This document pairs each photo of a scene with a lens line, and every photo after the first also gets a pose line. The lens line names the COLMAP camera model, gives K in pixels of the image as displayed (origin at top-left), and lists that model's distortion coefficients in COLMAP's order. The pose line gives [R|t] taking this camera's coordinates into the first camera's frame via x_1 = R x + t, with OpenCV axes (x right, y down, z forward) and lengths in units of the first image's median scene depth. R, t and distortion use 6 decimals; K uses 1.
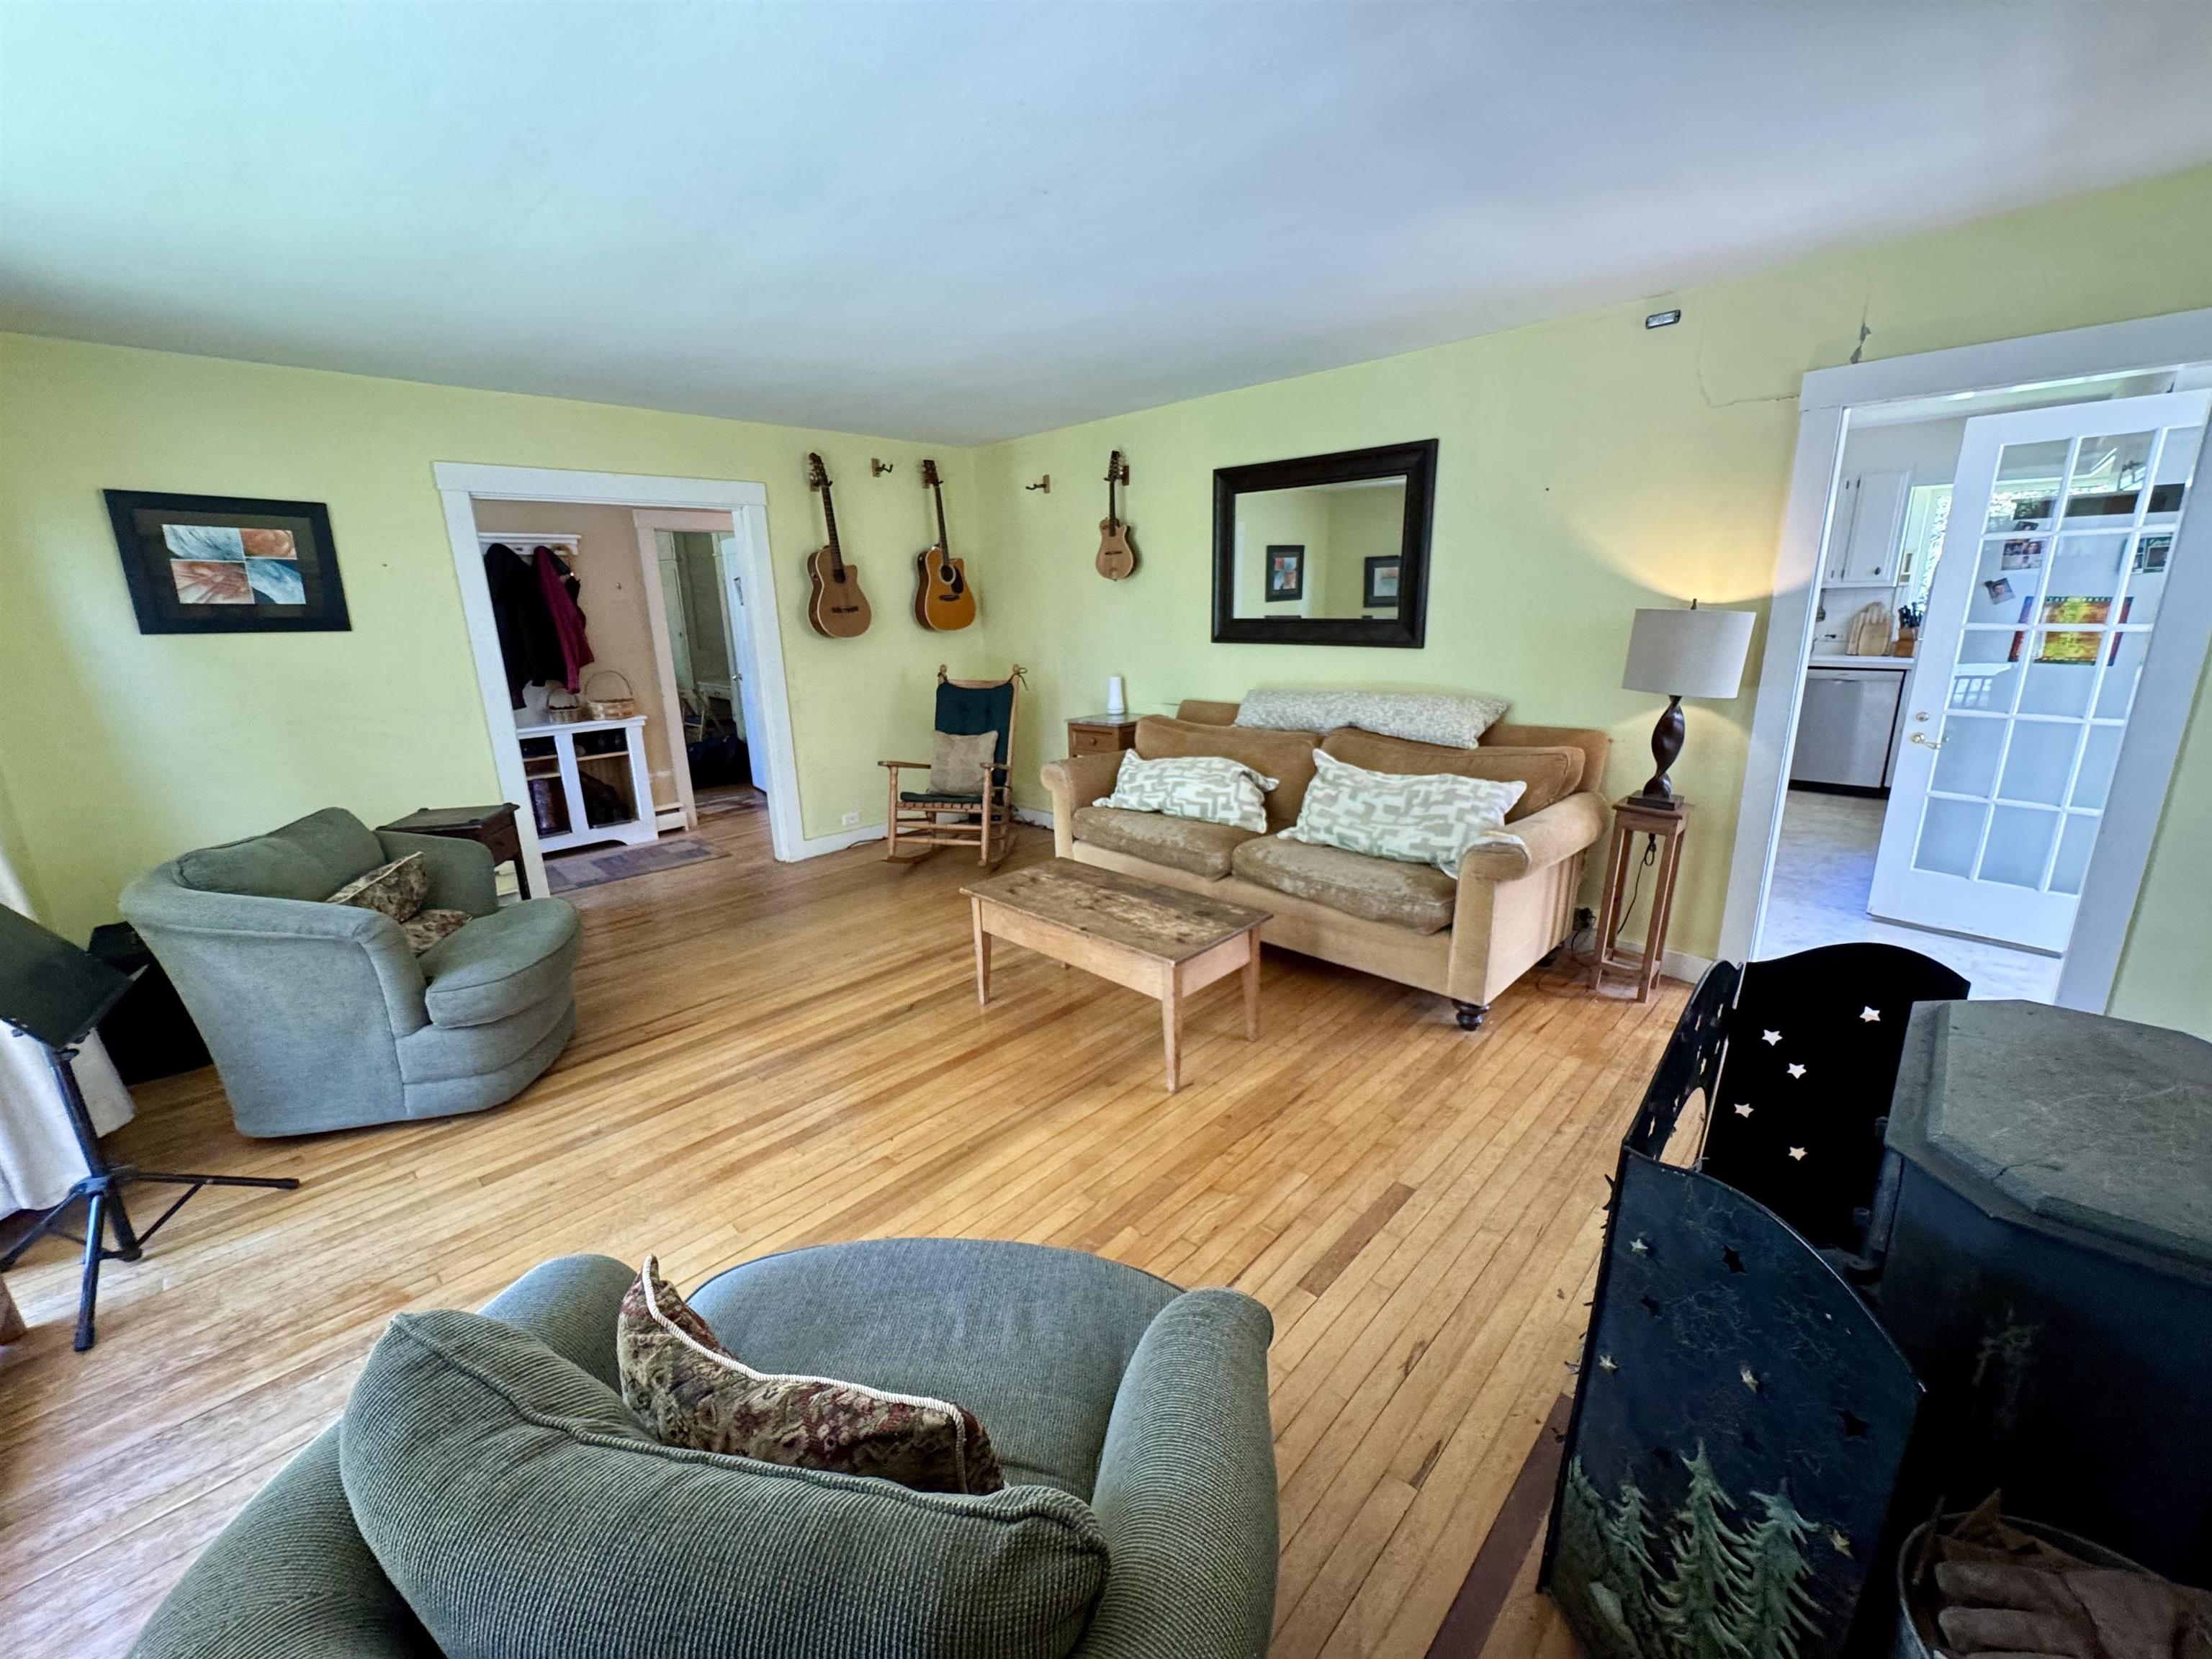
lens RADIAL K [[881.8, 0, 1109.0], [0, 881.8, 830.4], [0, 0, 1]] dist [-0.002866, 0.000131]
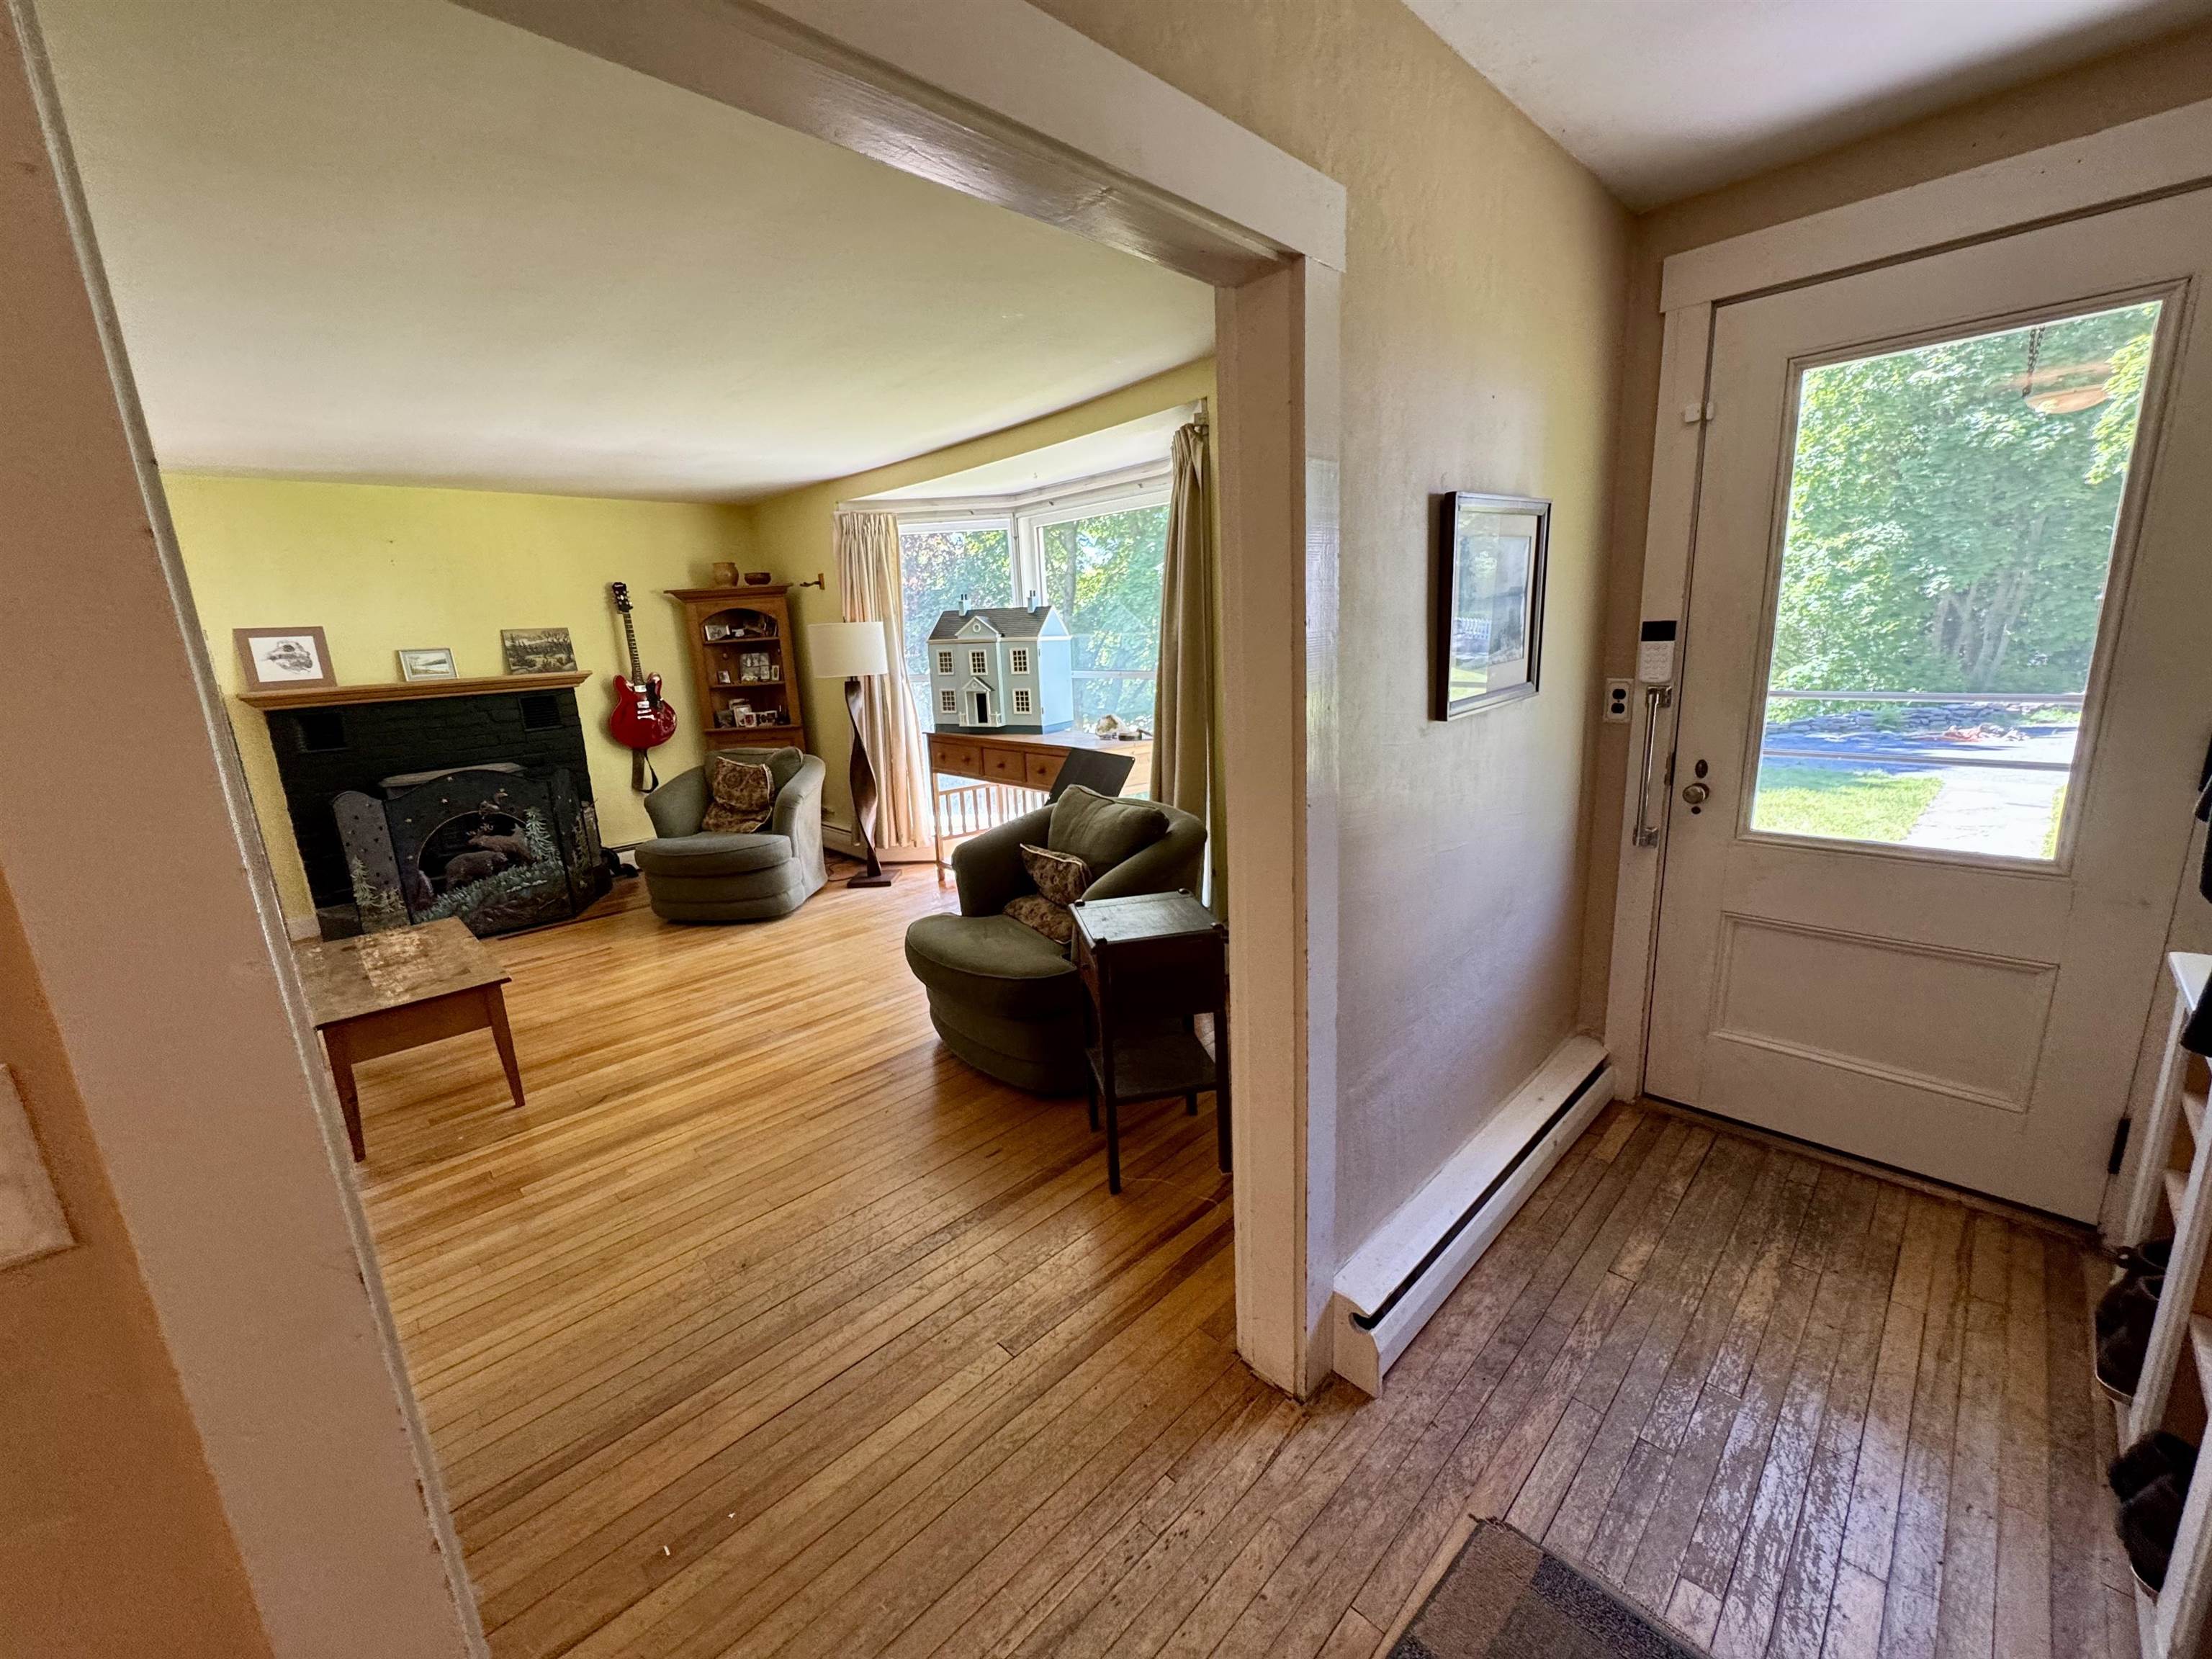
lens RADIAL K [[875.2, 0, 1112.9], [0, 875.2, 833.1], [0, 0, 1]] dist [-0.000838, 0.000012]
pose [[-0.996810, 0.067757, 0.042183, -0.806682], [0.079658, 0.877633, 0.472668, -0.423820], [-0.004994, 0.474520, -0.880230, 1.668244]]
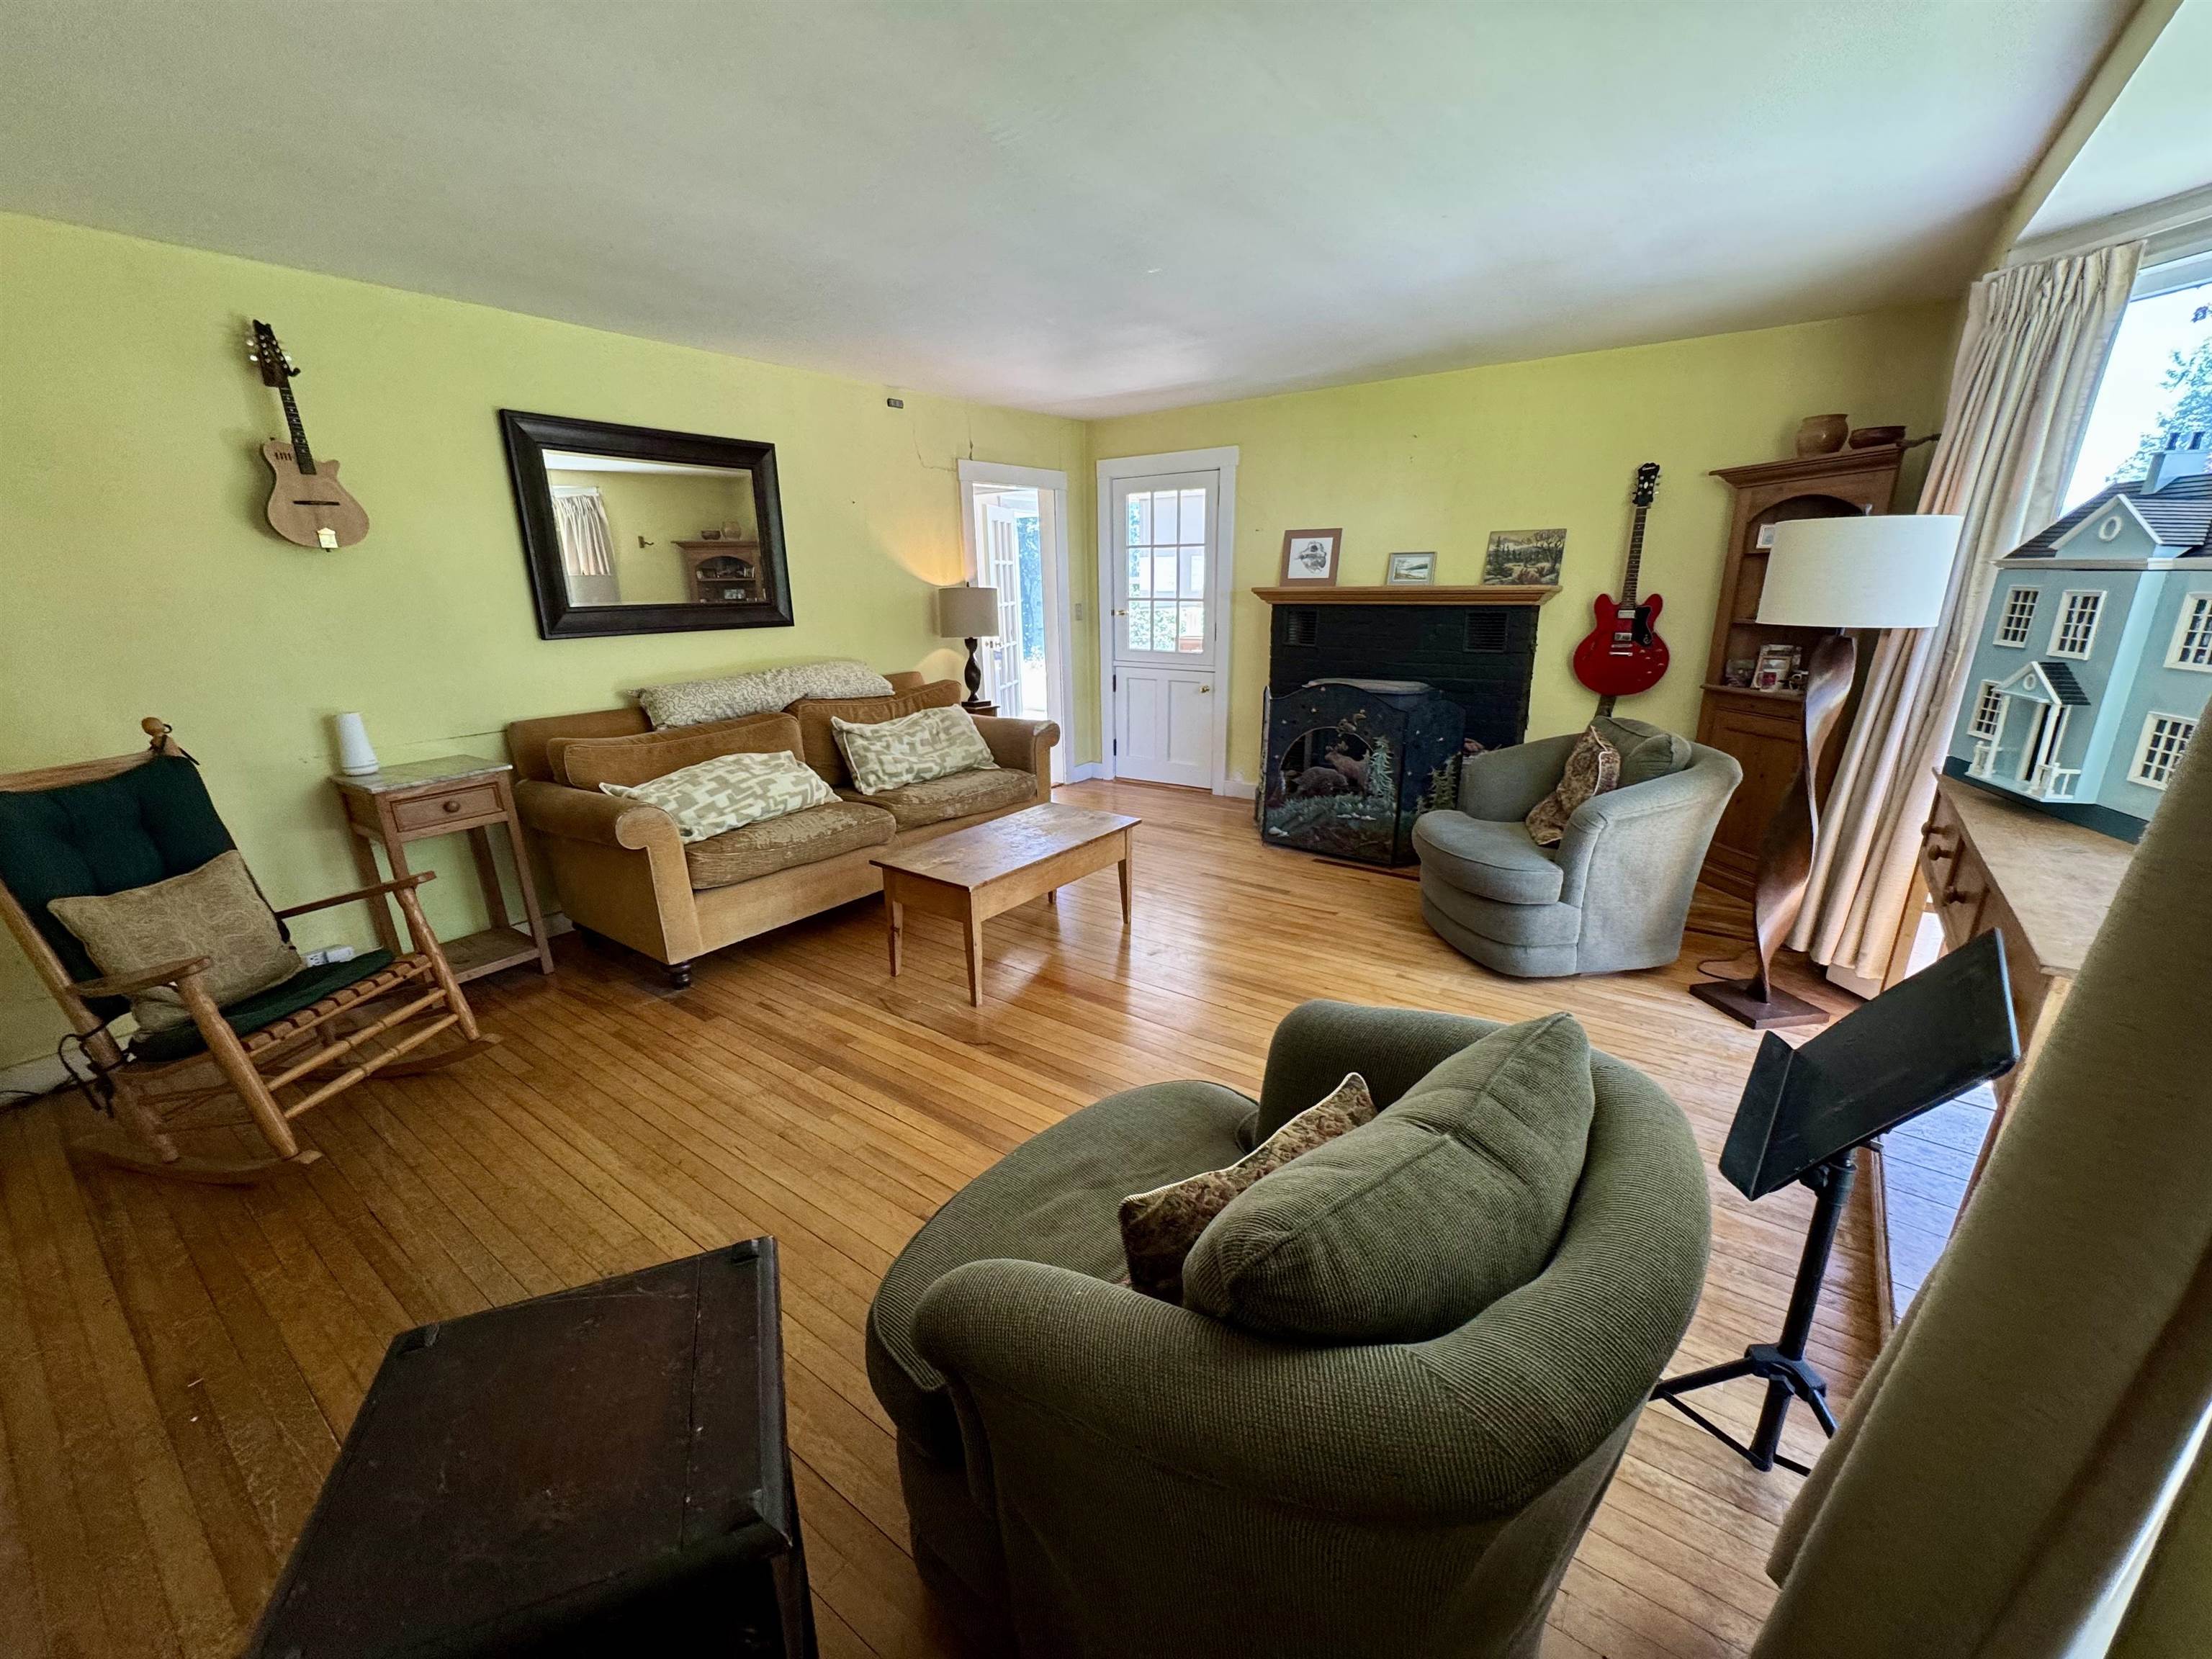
lens RADIAL K [[875.2, 0, 1112.9], [0, 875.2, 833.1], [0, 0, 1]] dist [-0.000838, 0.000012]
pose [[-0.141875, -0.250942, 0.957549, -1.009452], [0.271641, 0.920329, 0.281436, -0.192596], [-0.951884, 0.300038, -0.062405, 0.875926]]
